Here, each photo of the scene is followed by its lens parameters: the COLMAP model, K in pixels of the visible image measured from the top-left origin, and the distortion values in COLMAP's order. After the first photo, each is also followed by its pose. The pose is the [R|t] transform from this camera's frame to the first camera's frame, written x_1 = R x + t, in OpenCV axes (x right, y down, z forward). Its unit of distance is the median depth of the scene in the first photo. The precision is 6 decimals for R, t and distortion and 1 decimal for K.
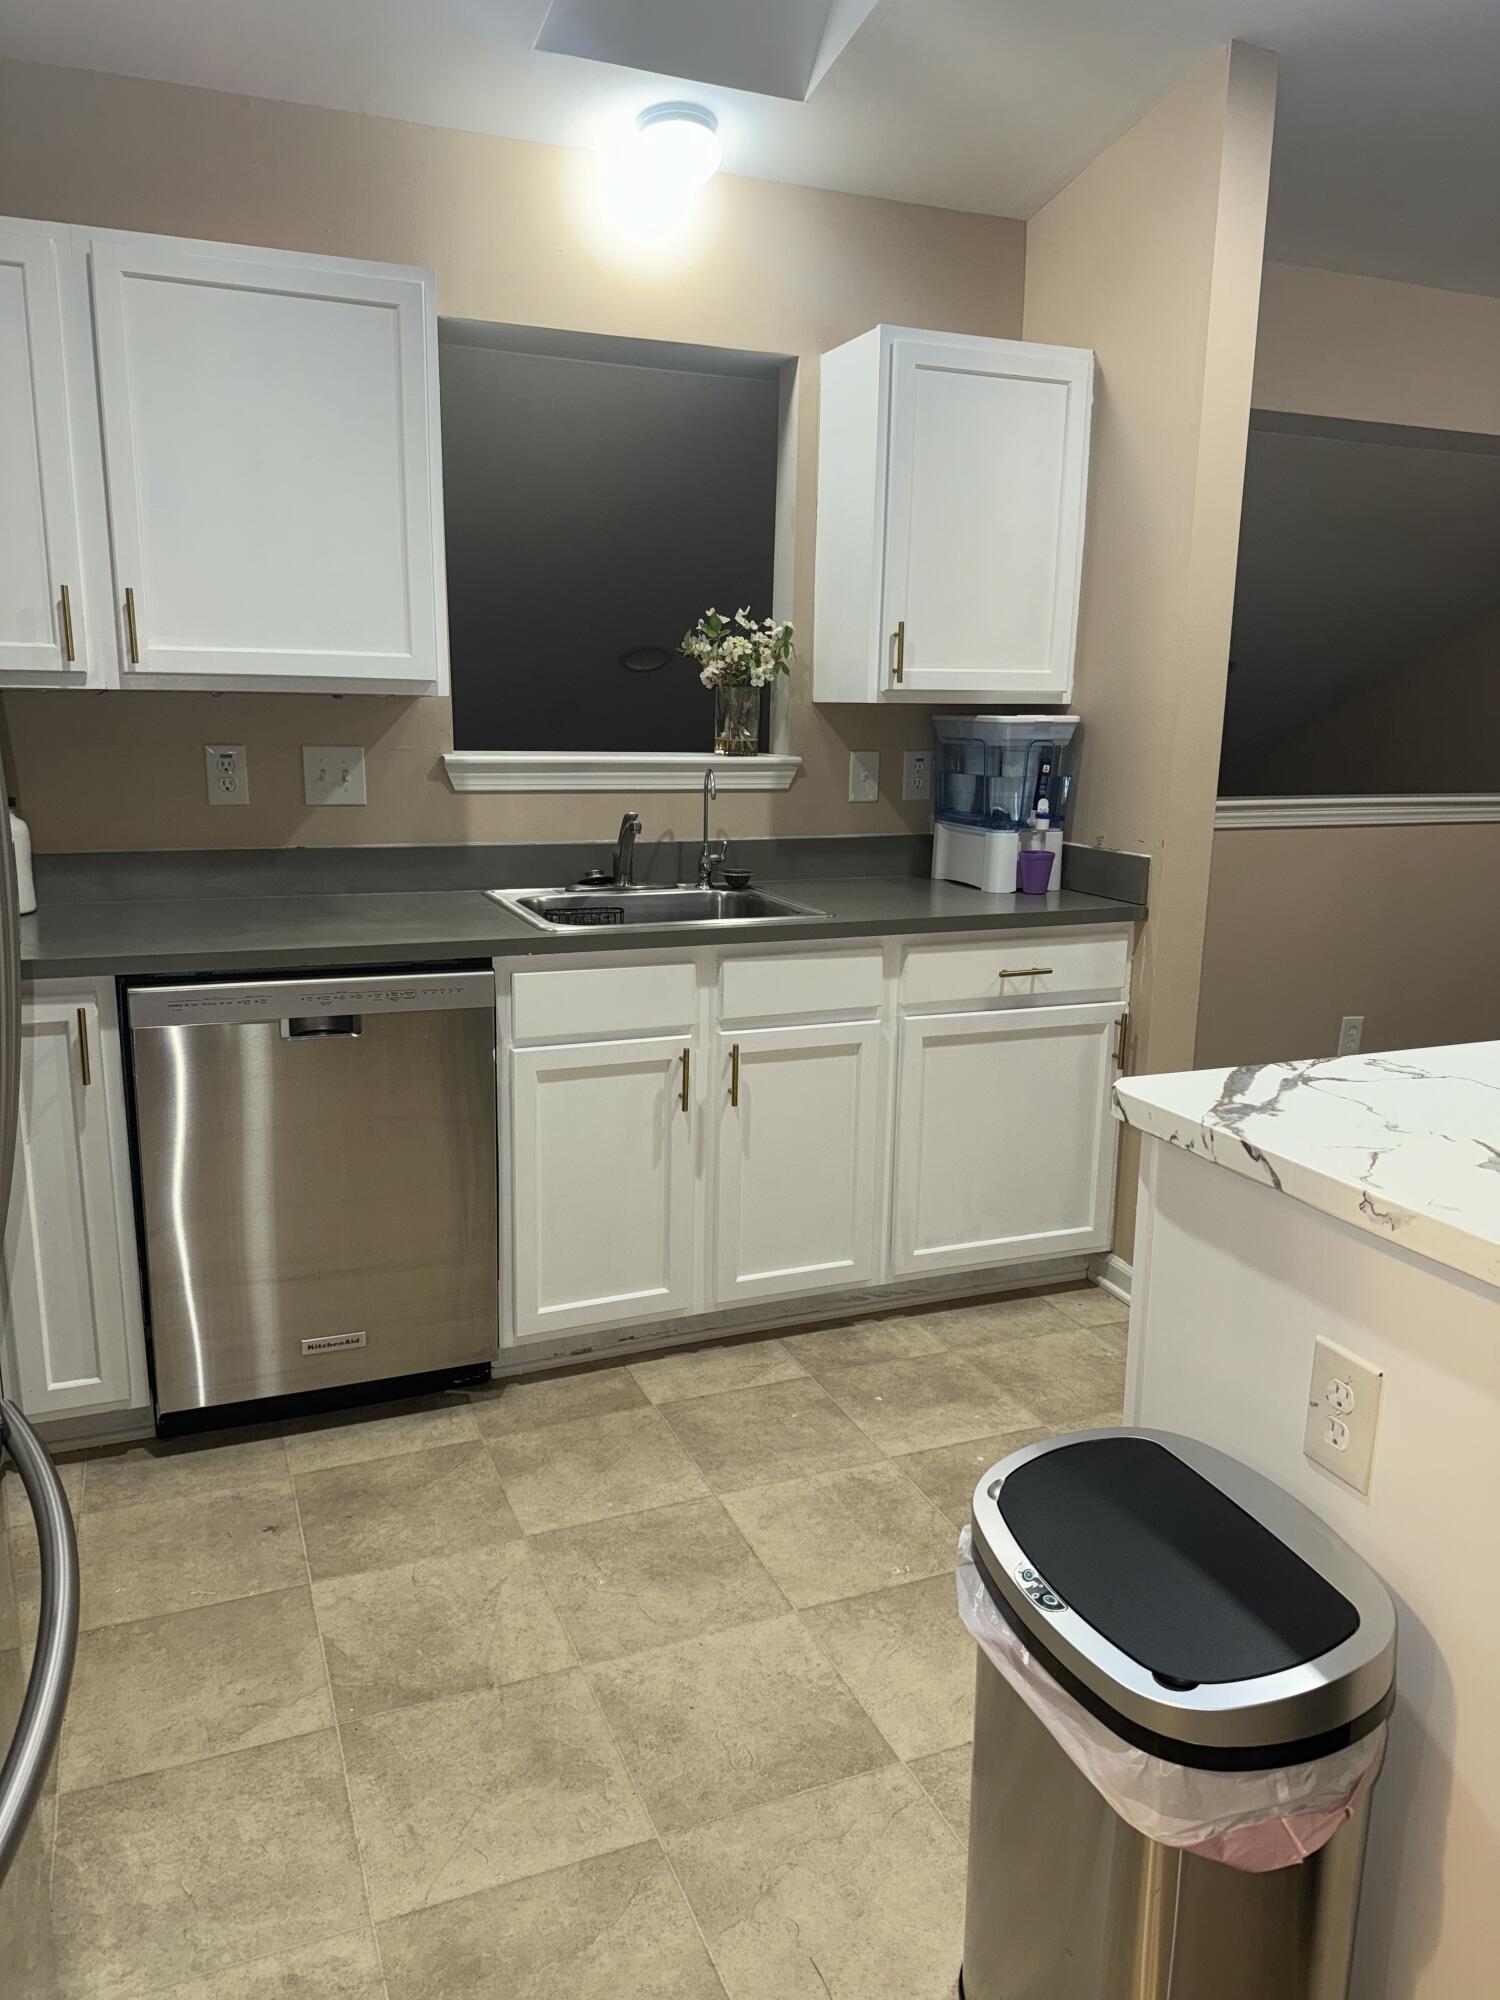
lens RADIAL K [[1402.1, 0, 744.1], [0, 1402.1, 1004.1], [0, 0, 1]] dist [0.185686, -0.323120]
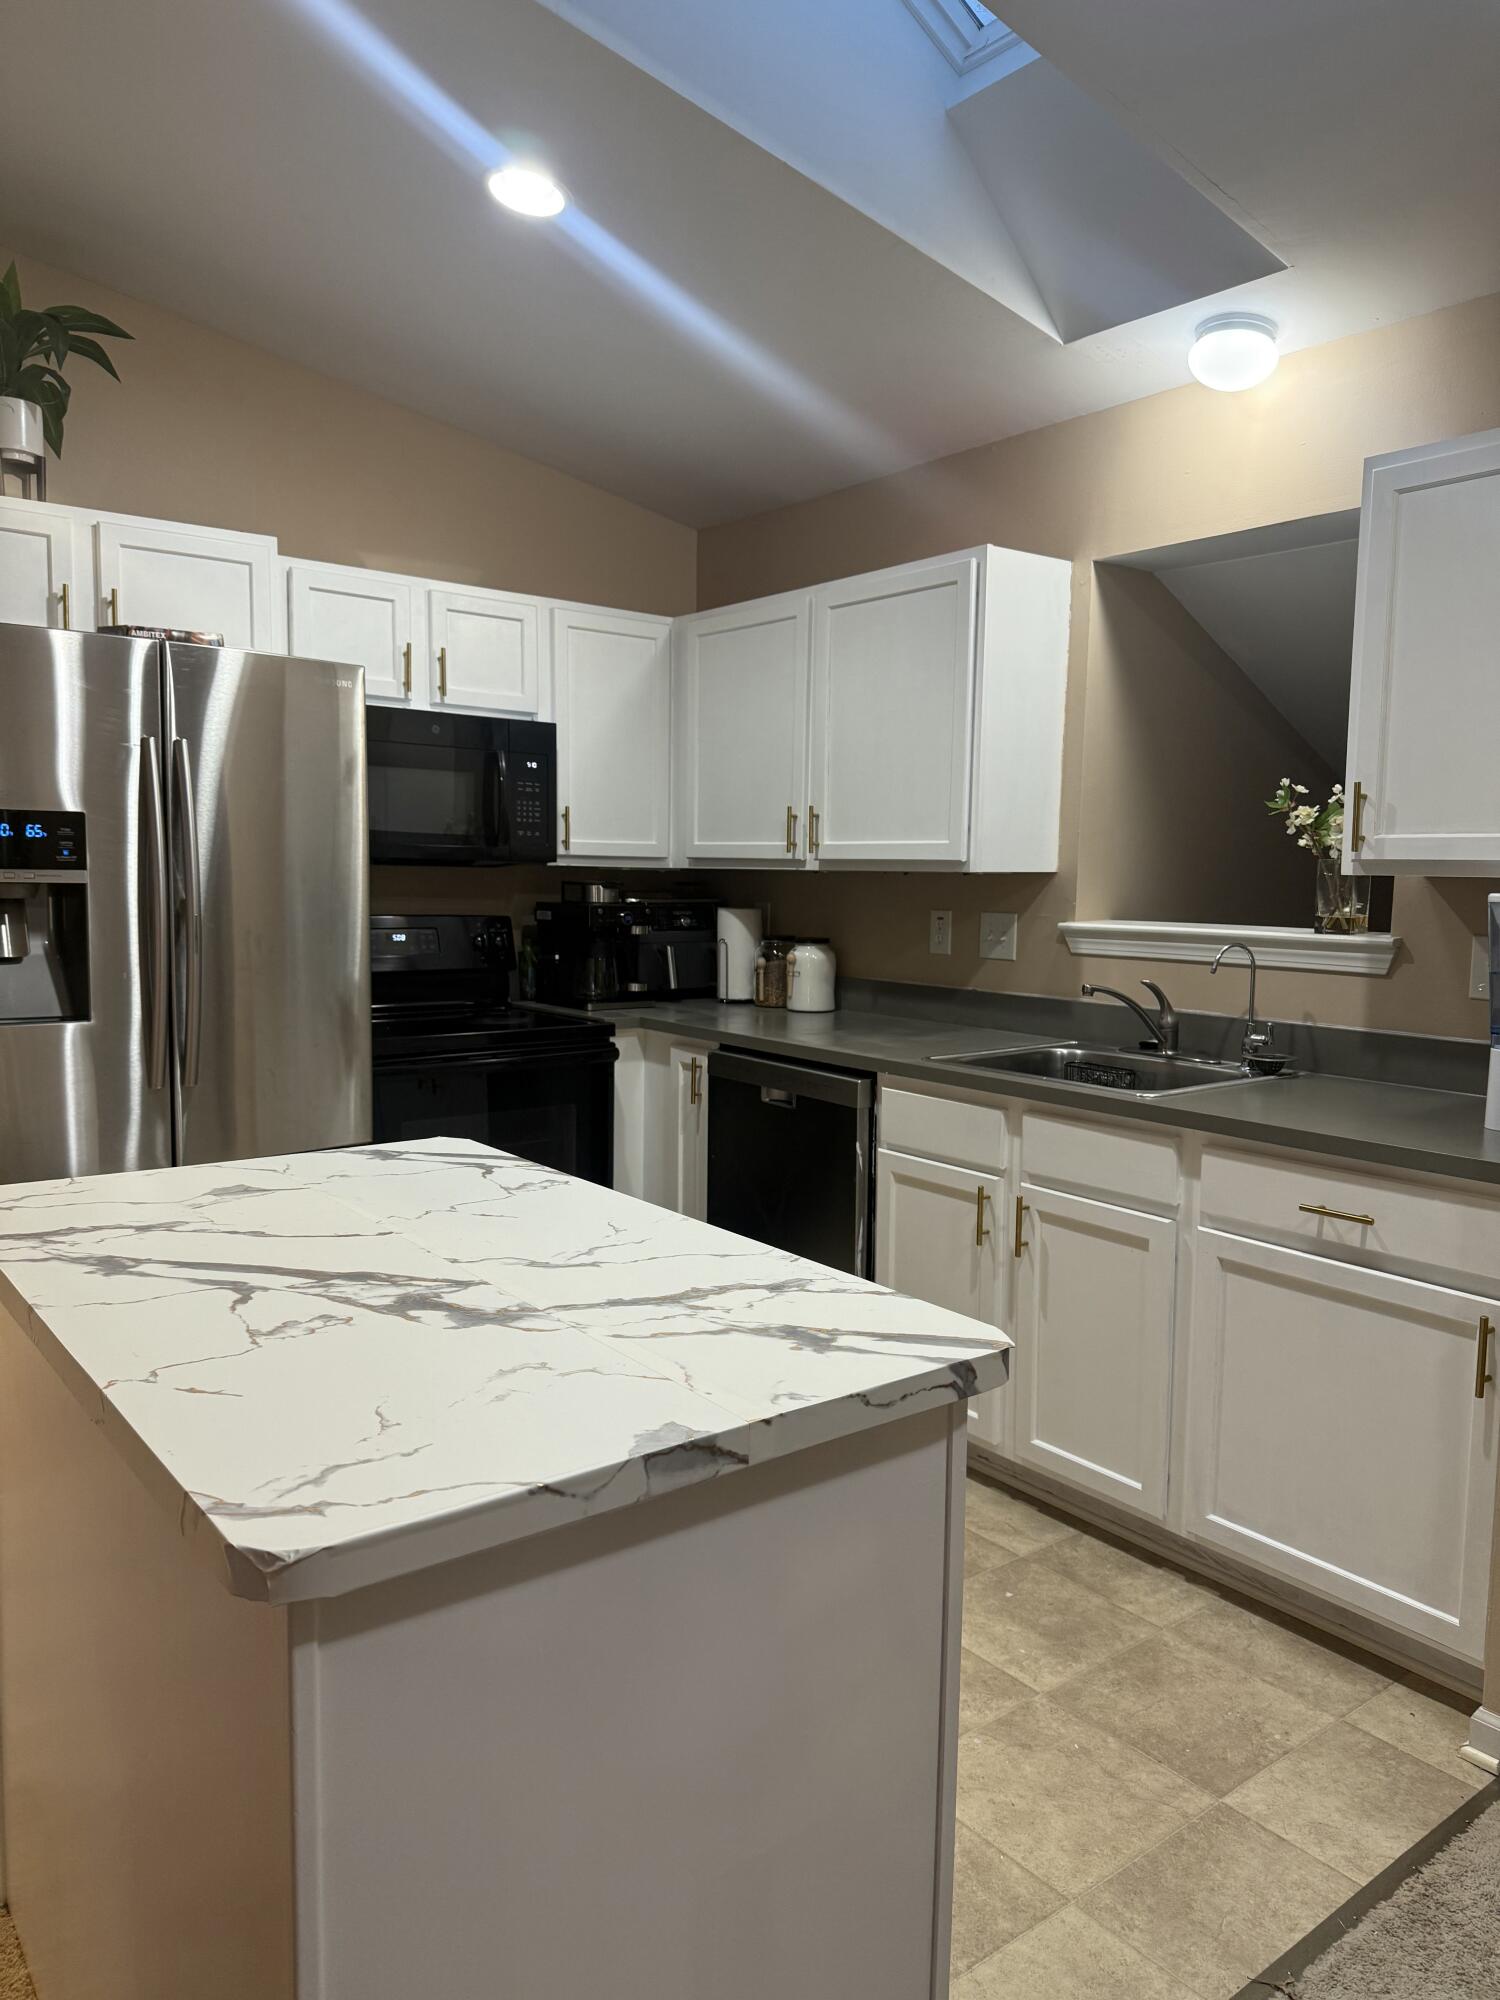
lens RADIAL K [[1403.4, 0, 747.3], [0, 1403.4, 1015.8], [0, 0, 1]] dist [0.097790, -0.132869]
pose [[0.272146, 0.091759, -0.957871, 0.959543], [-0.213553, 0.976379, 0.032858, -0.096083], [0.938260, 0.195614, 0.285313, 0.513055]]
